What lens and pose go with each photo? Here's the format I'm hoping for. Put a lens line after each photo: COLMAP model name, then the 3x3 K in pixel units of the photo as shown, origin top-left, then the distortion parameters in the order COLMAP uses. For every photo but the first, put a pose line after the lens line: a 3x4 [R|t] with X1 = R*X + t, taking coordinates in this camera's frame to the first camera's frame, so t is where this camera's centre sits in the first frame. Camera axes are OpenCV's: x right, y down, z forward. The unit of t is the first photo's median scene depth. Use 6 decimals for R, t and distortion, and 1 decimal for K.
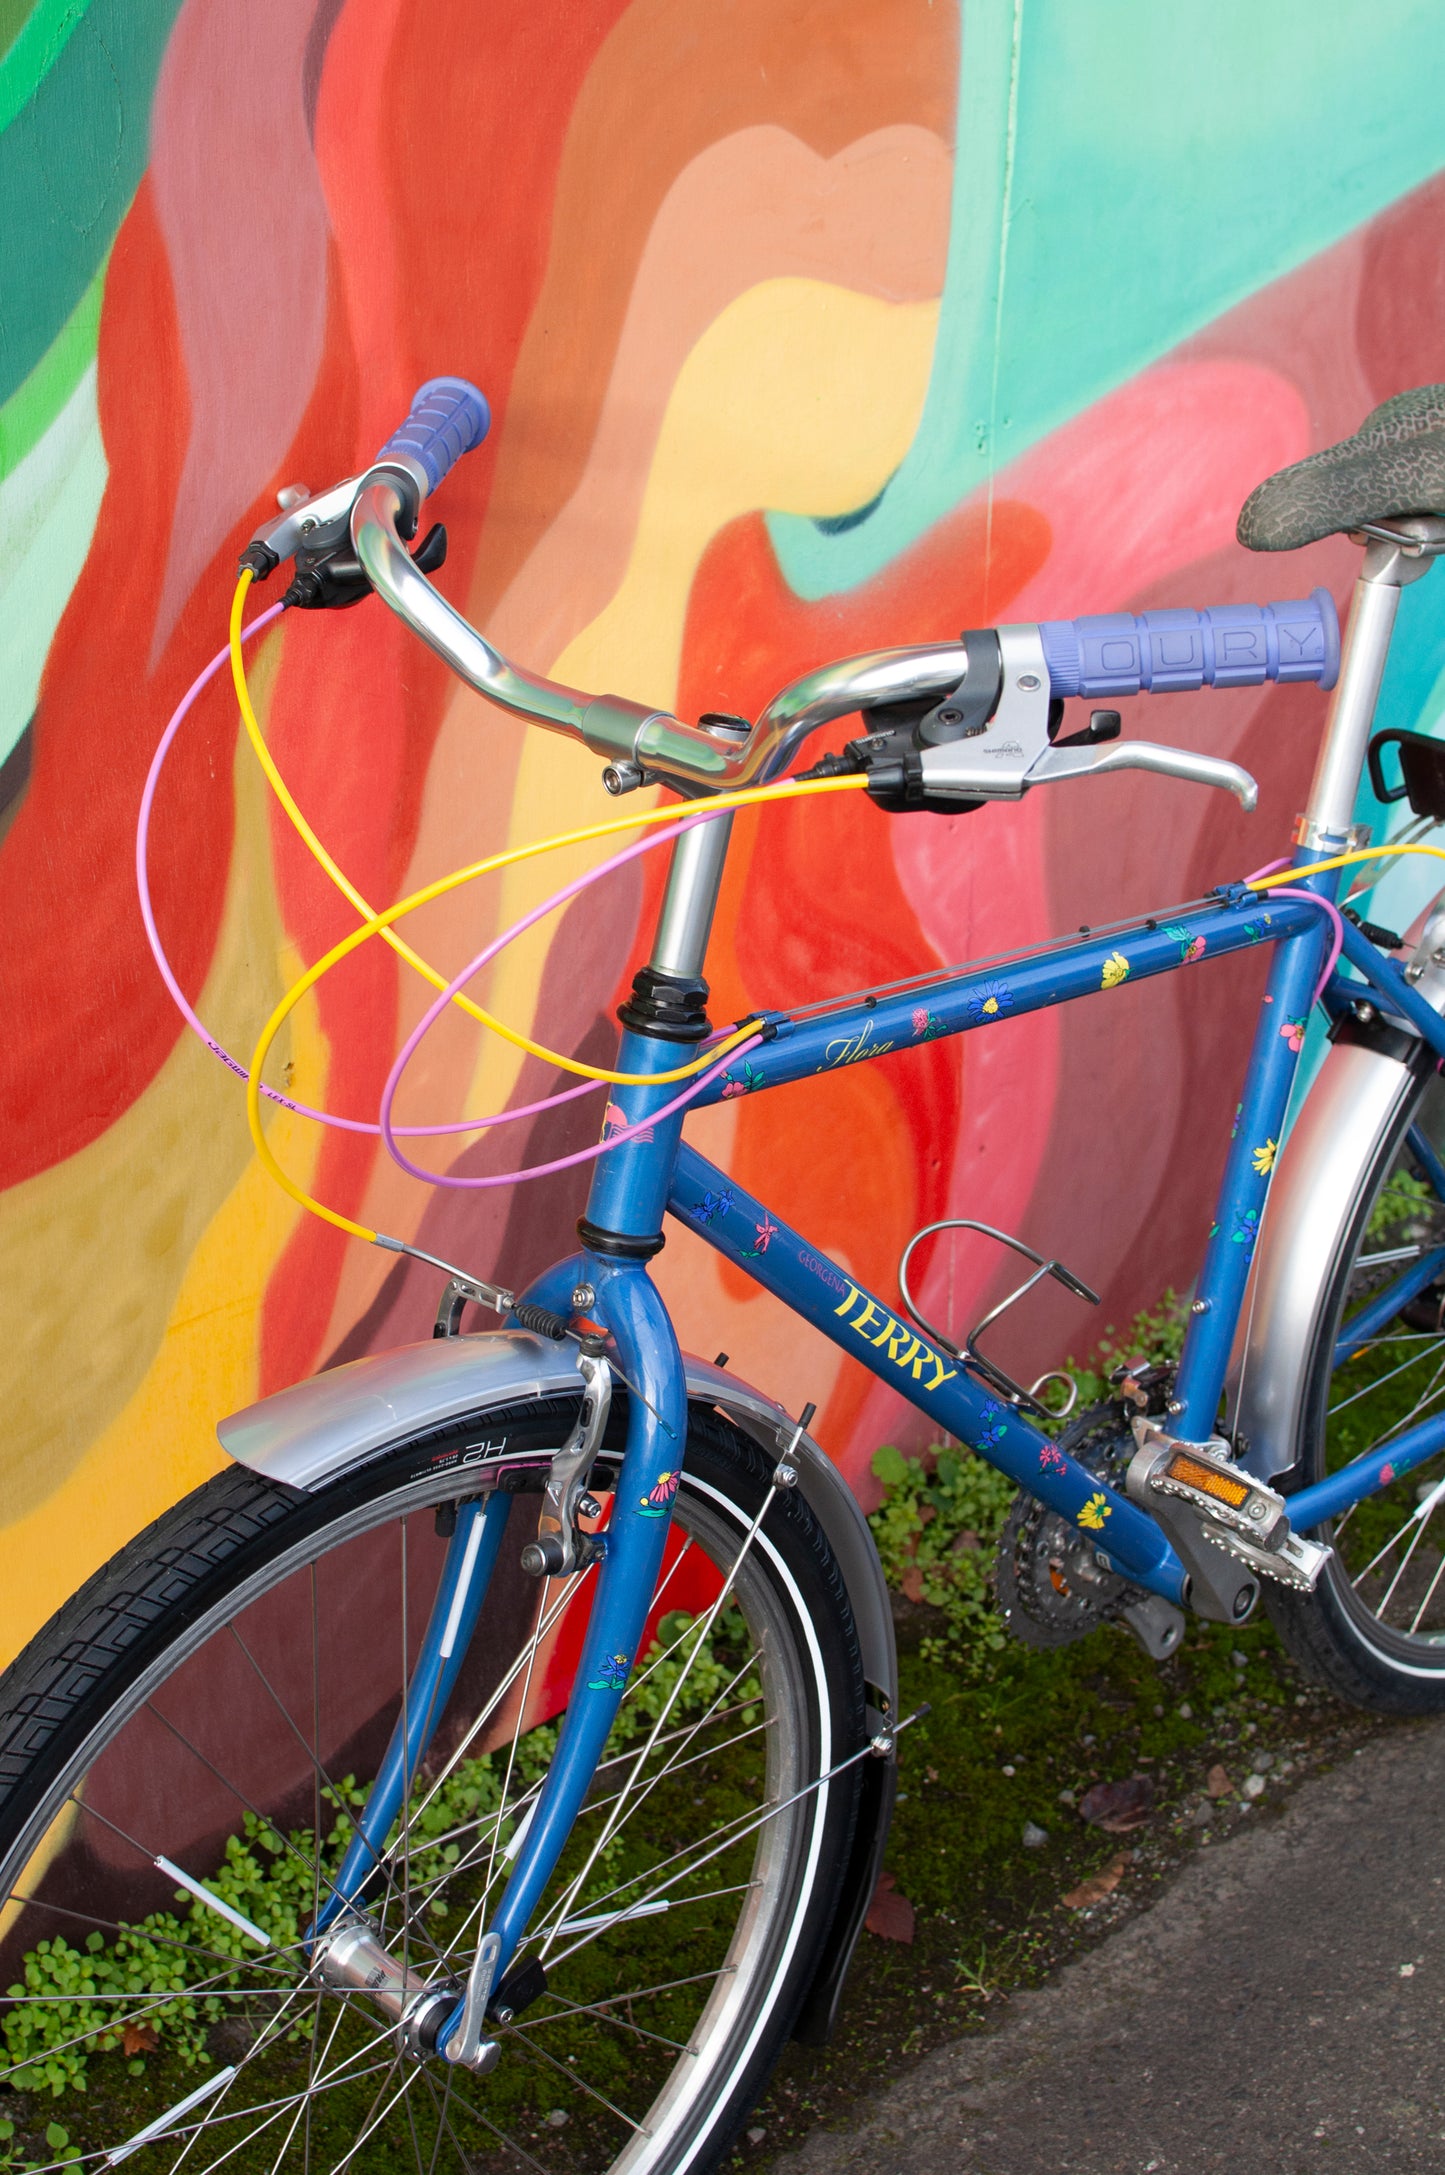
lens RADIAL K [[3322.3, 0, 722.5], [0, 3322.3, 1087.5], [0, 0, 1]] dist [-0.191041, 0.183579]
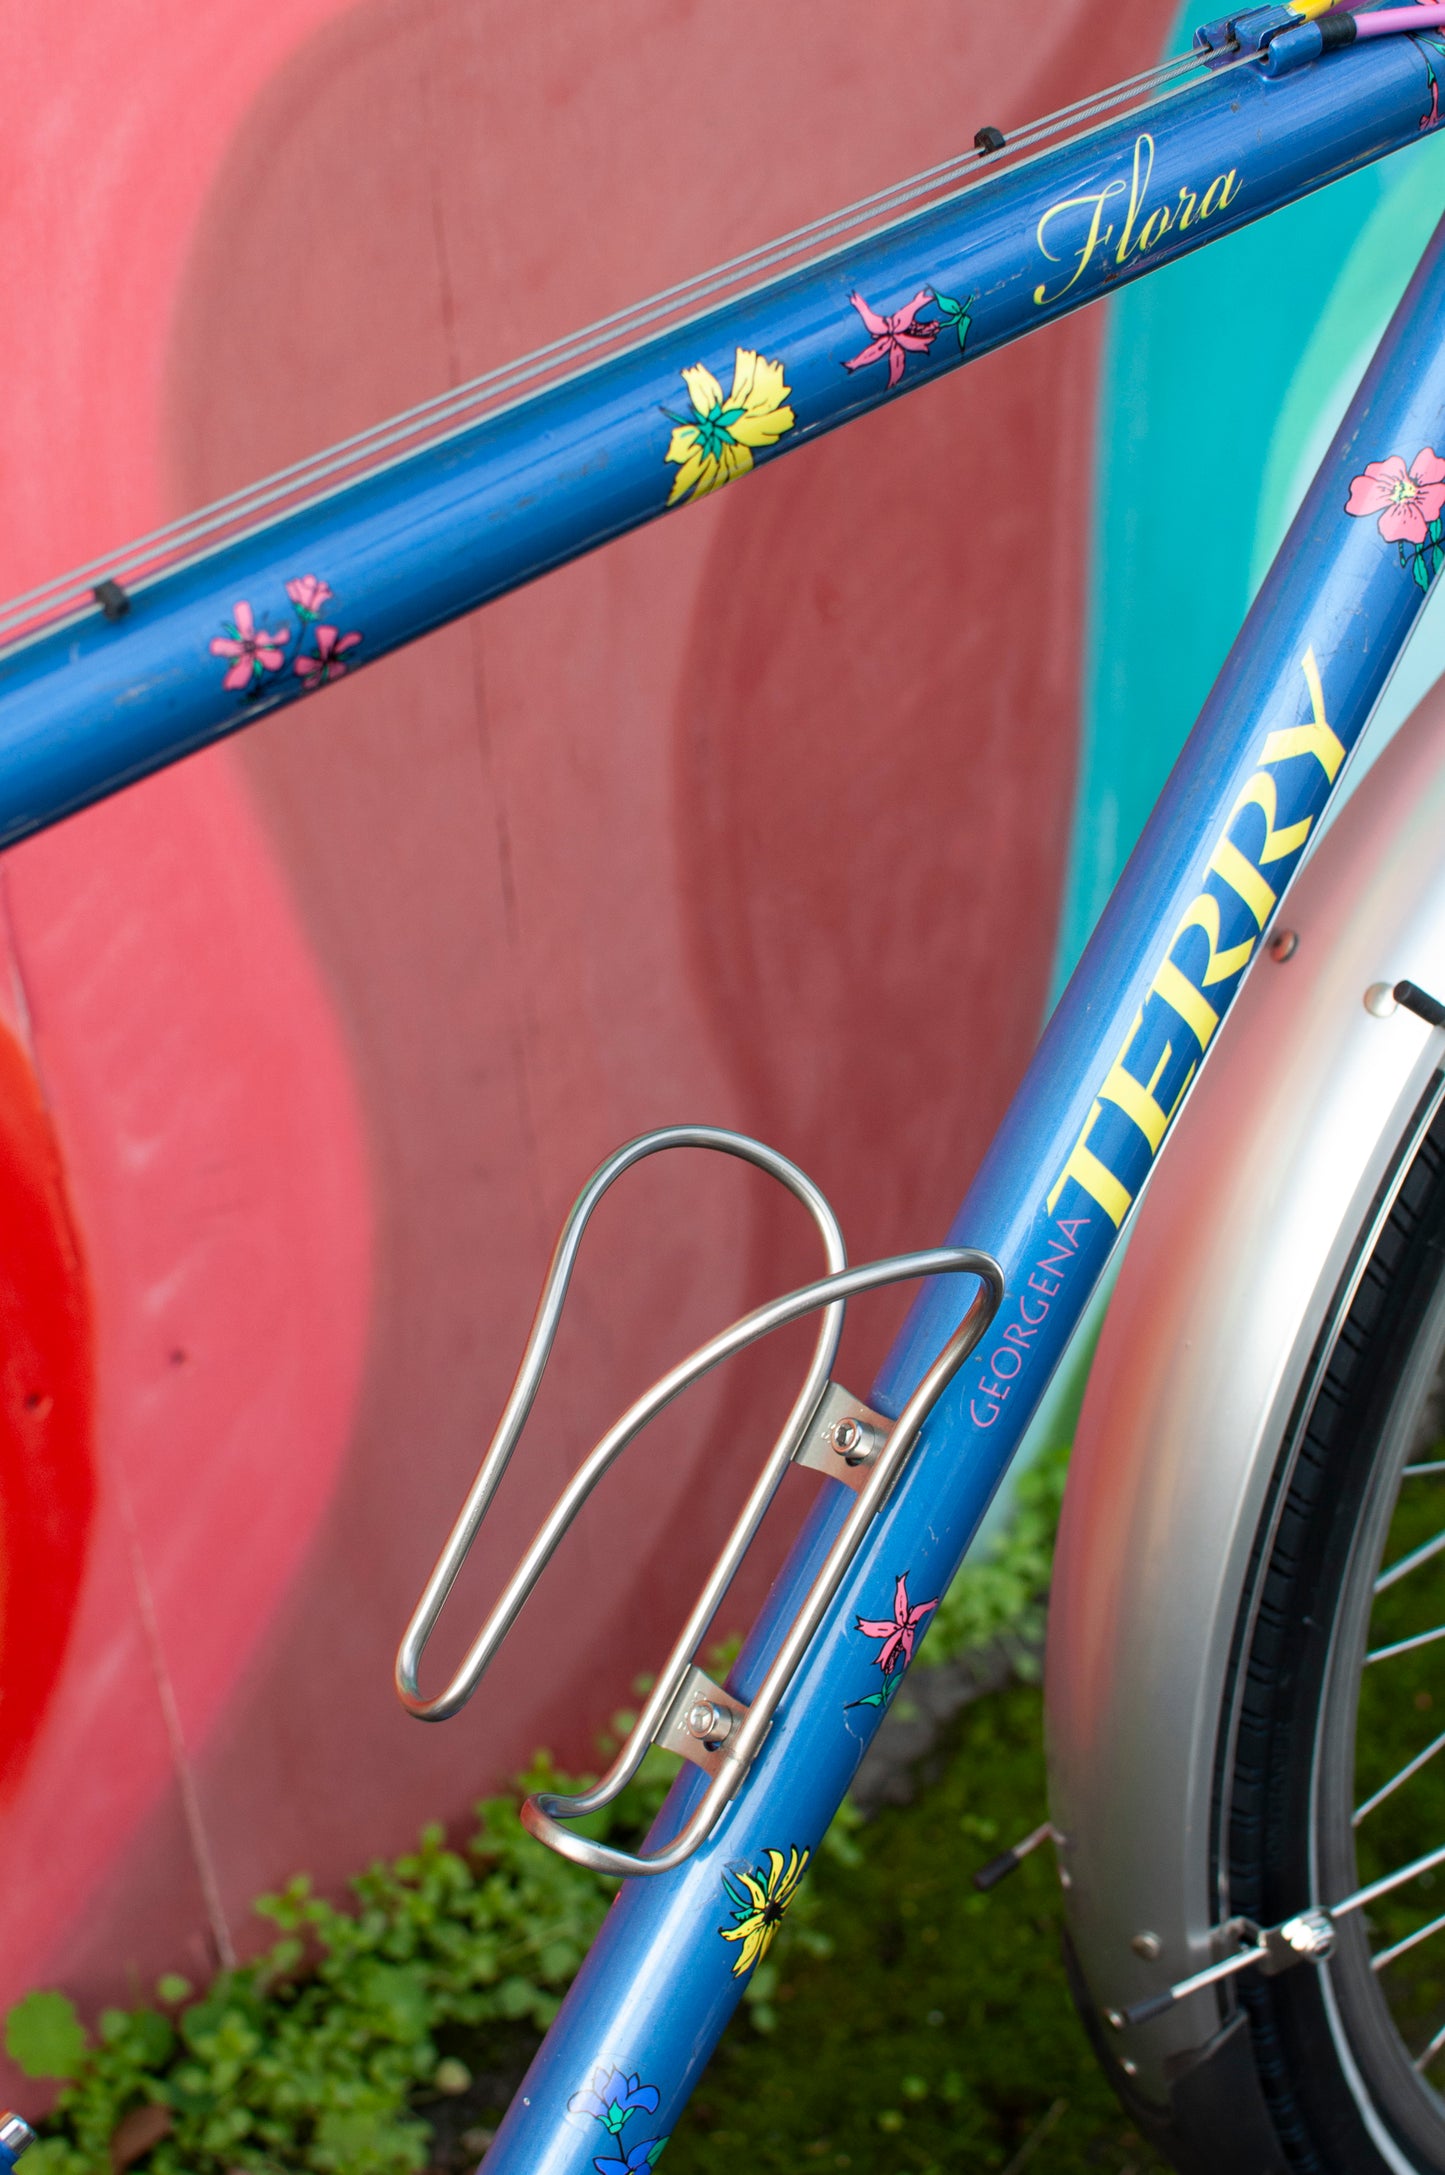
lens RADIAL K [[3322.3, 0, 722.5], [0, 3322.3, 1087.5], [0, 0, 1]] dist [-0.191041, 0.183579]
pose [[0.992449, -0.012398, -0.122030, 0.227516], [0.017639, 0.998963, 0.041965, -0.037739], [0.121383, -0.043801, 0.991639, 0.659747]]
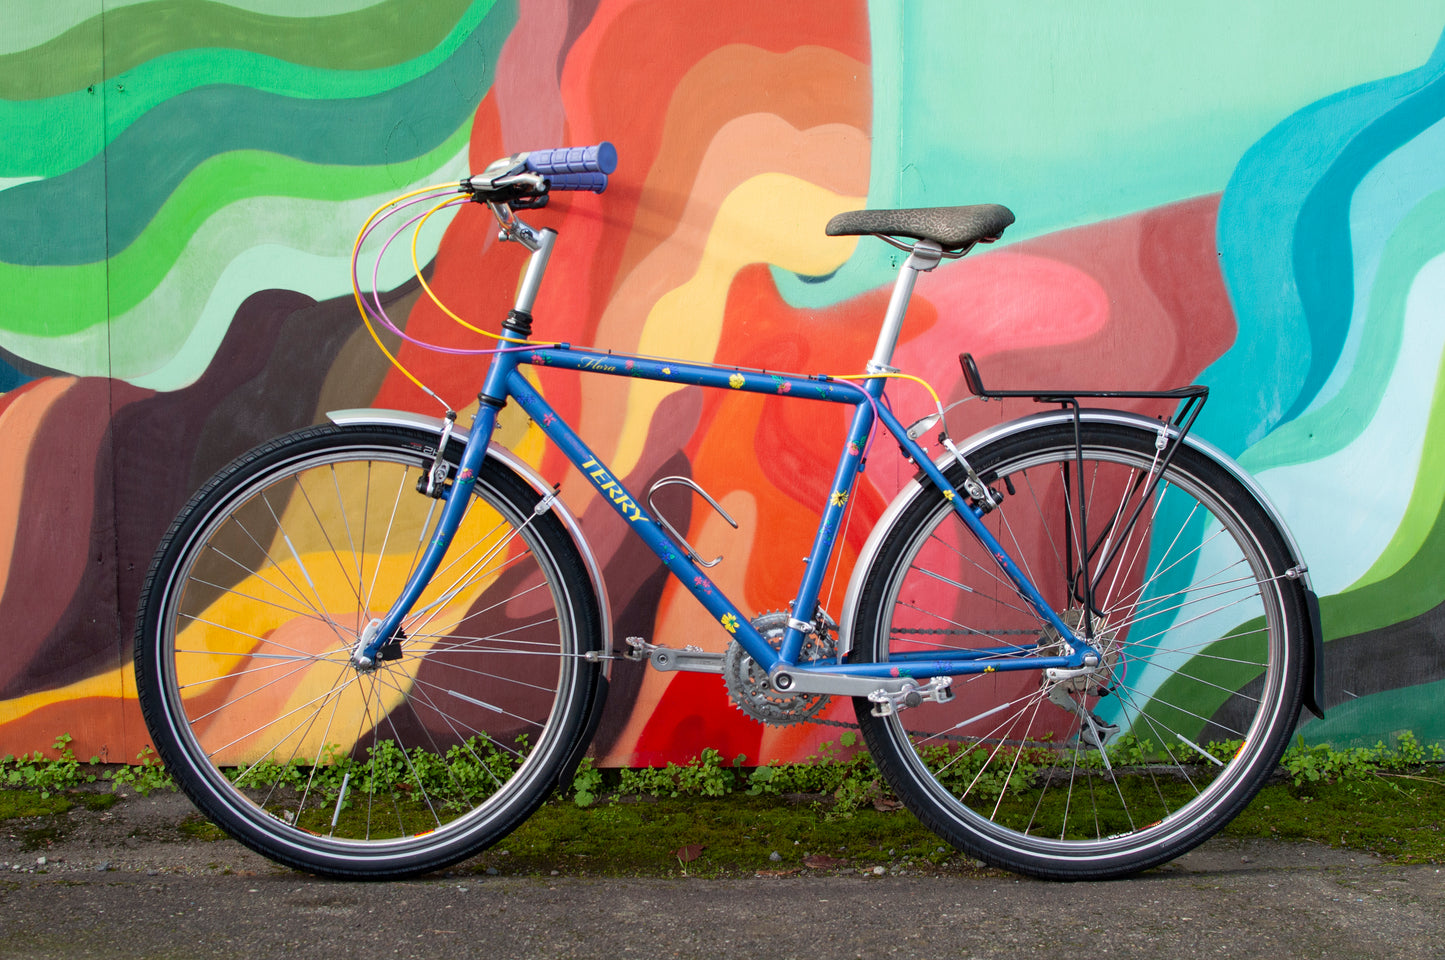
lens RADIAL K [[2207.2, 0, 722.5], [0, 2207.2, 480.0], [0, 0, 1]] dist [-0.191041, 0.183579]
pose [[0.733329, 0.088514, -0.674087, 1.092750], [-0.325269, 0.916331, -0.233532, 0.370683], [0.597016, 0.390515, 0.700764, -0.152964]]
